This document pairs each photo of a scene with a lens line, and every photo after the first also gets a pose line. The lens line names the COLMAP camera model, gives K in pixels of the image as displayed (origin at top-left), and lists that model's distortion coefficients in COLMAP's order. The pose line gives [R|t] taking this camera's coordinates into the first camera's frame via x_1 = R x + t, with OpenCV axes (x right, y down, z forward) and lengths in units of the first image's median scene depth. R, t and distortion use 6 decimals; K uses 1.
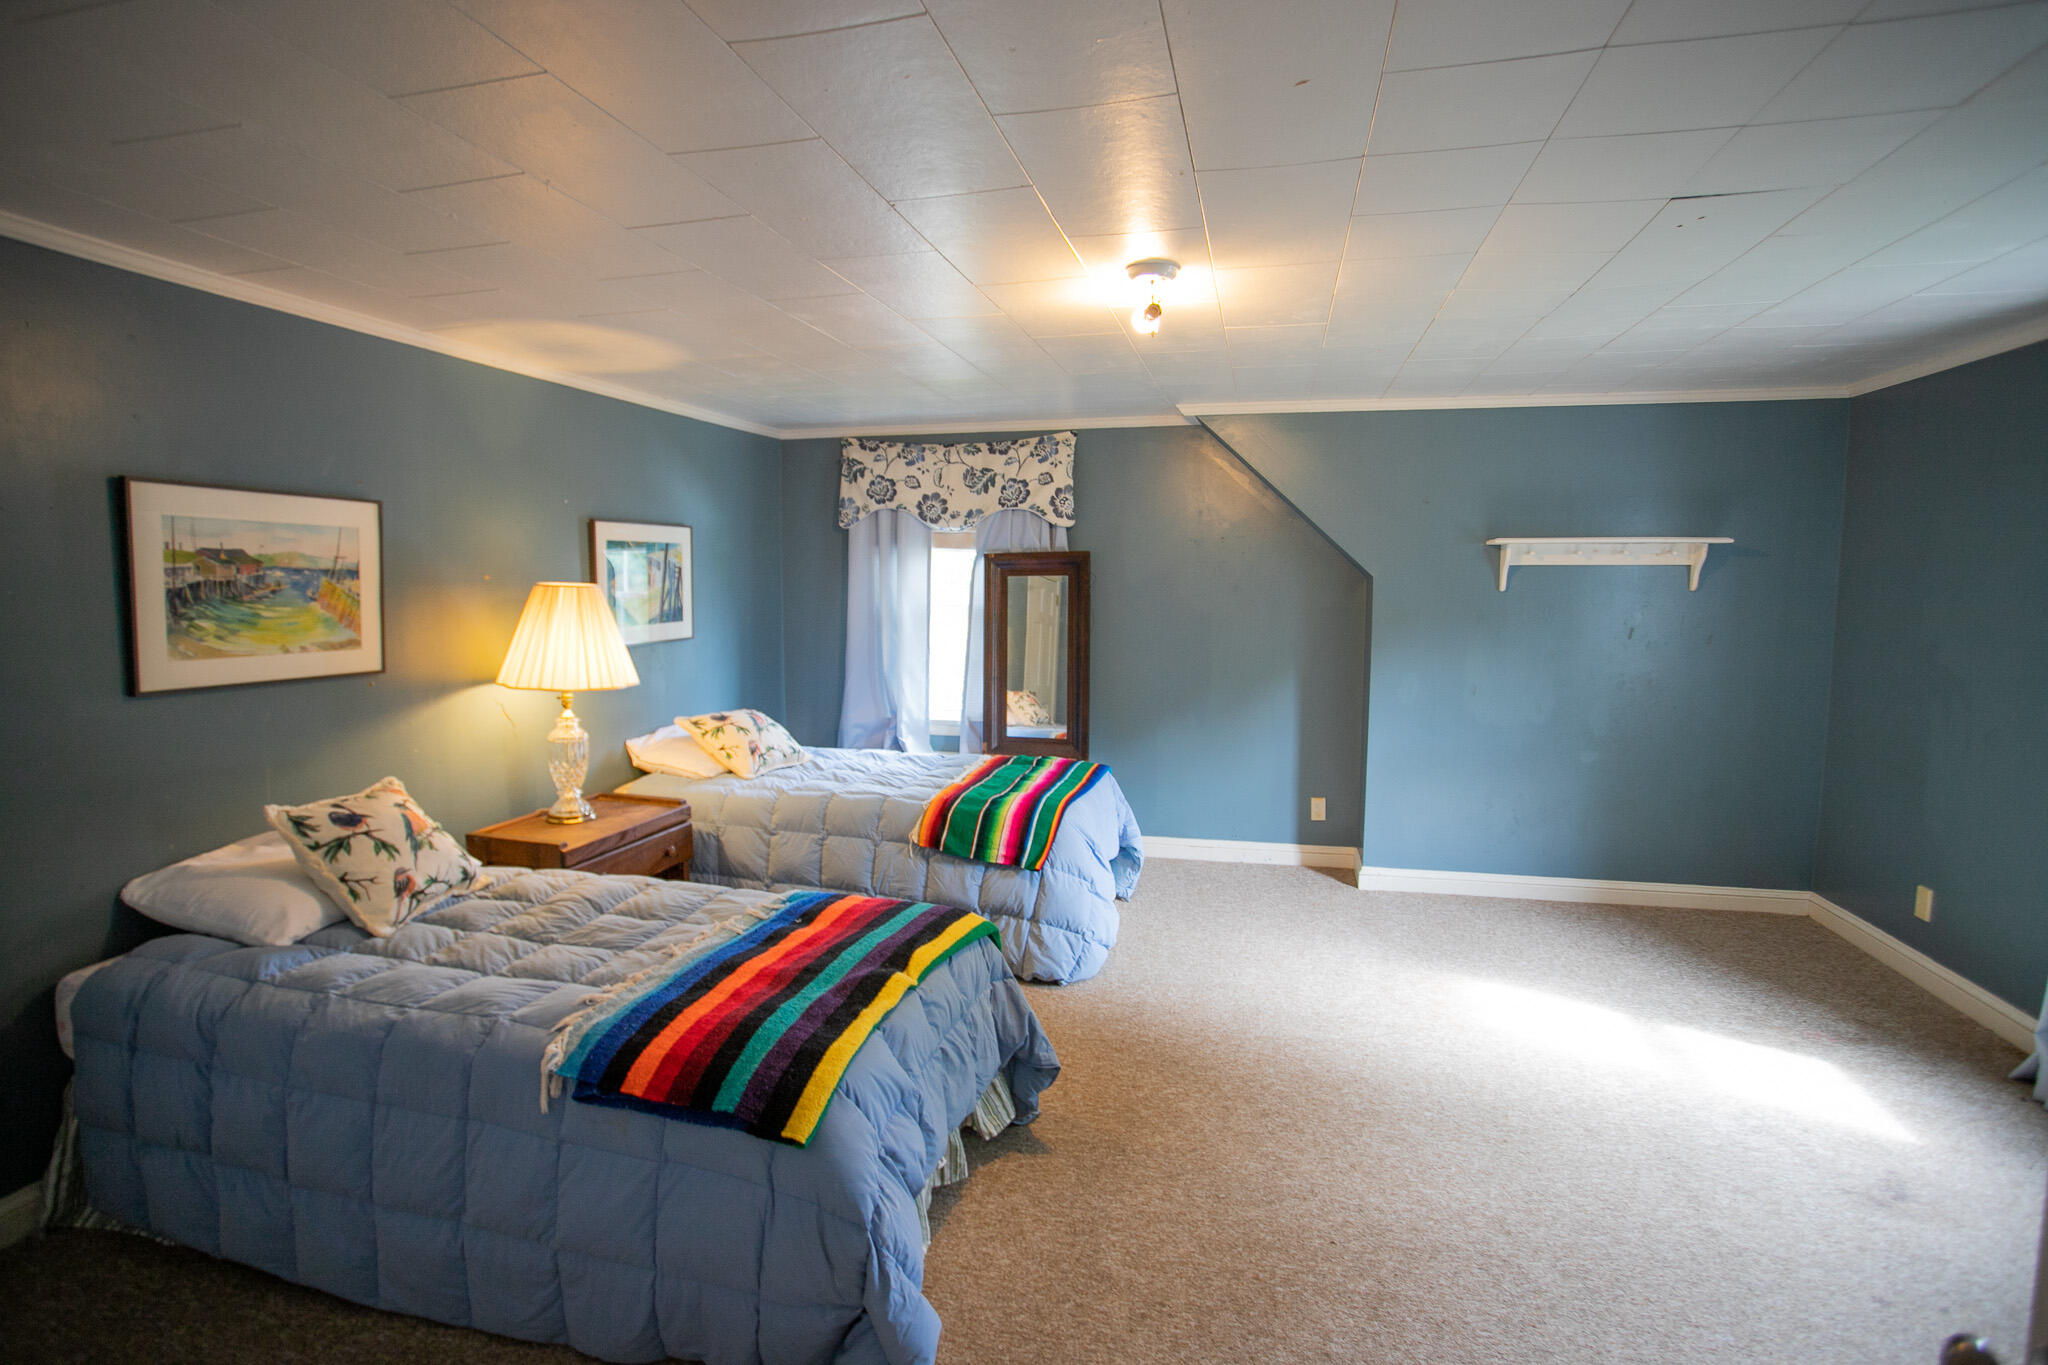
lens RADIAL K [[999.0, 0, 1026.2], [0, 999.0, 677.1], [0, 0, 1]] dist [-0.073840, 0.034122]
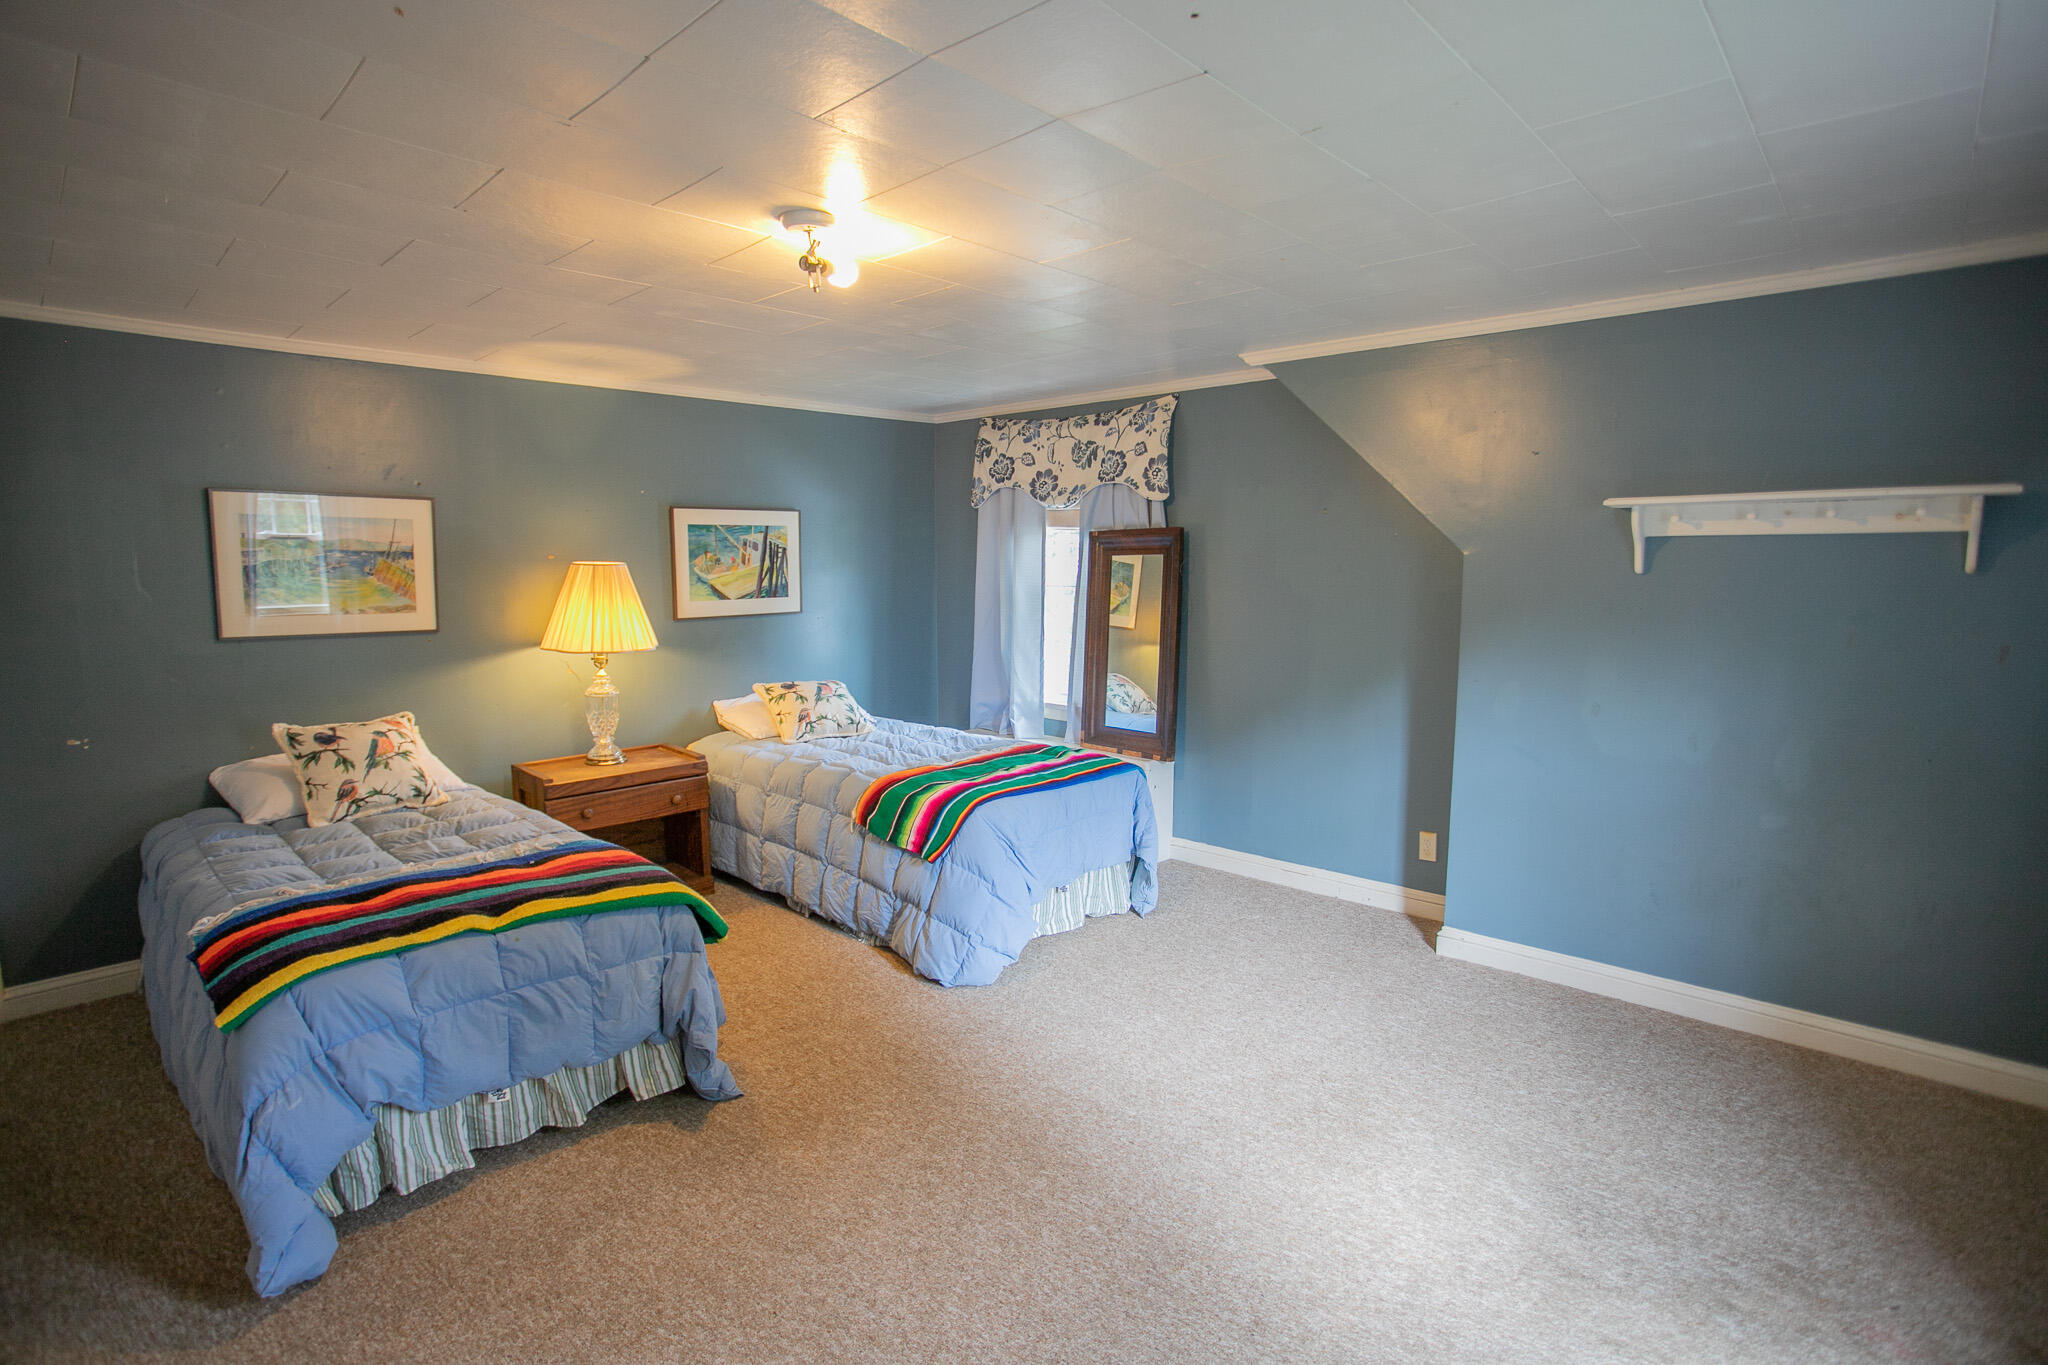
lens RADIAL K [[999.0, 0, 1026.2], [0, 999.0, 677.1], [0, 0, 1]] dist [-0.073840, 0.034122]
pose [[0.872796, 0.054788, -0.485000, 0.384566], [-0.046587, 0.998494, 0.028959, -0.010730], [0.485856, -0.002680, 0.874035, 0.148241]]
